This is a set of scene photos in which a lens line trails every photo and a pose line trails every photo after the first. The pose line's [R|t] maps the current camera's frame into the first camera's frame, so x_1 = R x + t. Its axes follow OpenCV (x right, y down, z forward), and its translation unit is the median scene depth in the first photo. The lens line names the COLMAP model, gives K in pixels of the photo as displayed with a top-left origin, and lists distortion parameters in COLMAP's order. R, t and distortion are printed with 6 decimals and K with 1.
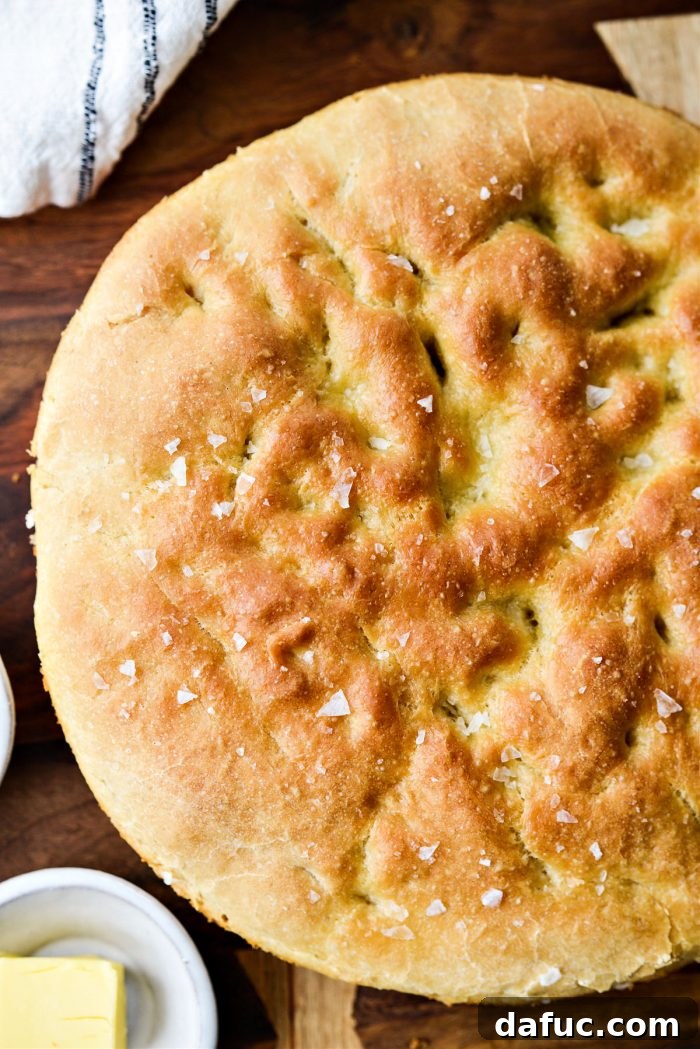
lens RADIAL K [[1704.7, 0, 350.0], [0, 1704.7, 524.5], [0, 0, 1]] dist [-0.012707, 0.063251]
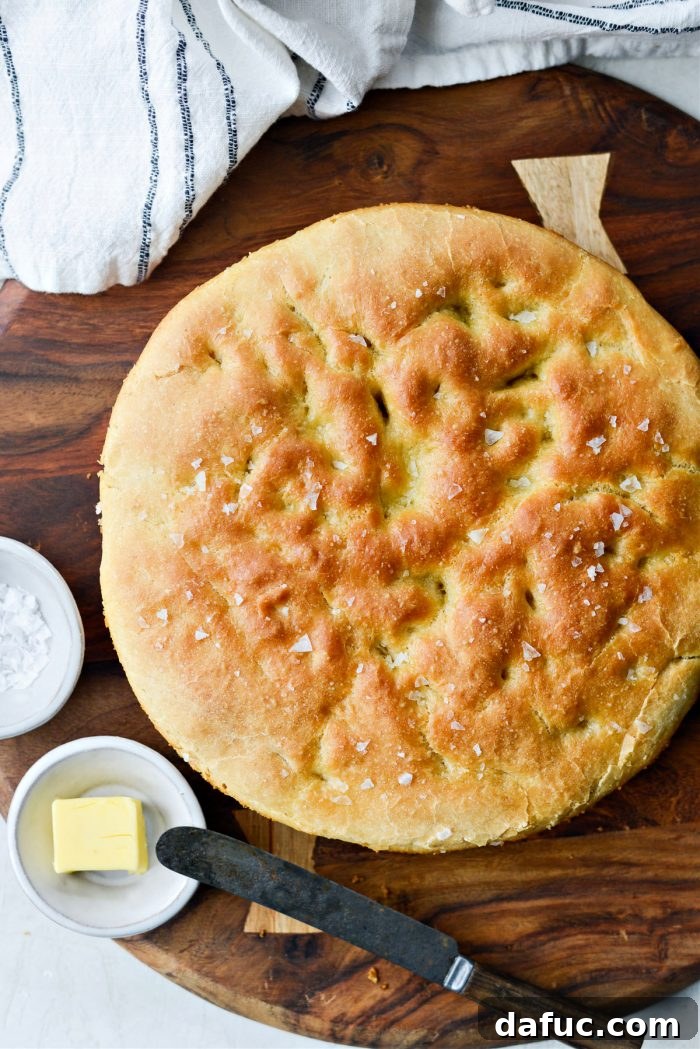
lens RADIAL K [[1704.7, 0, 350.0], [0, 1704.7, 524.5], [0, 0, 1]] dist [-0.012707, 0.063251]
pose [[0.998868, 0.033203, -0.034055, 0.076959], [-0.031393, 0.998135, 0.052360, -0.073363], [0.035729, -0.051231, 0.998047, -0.446097]]
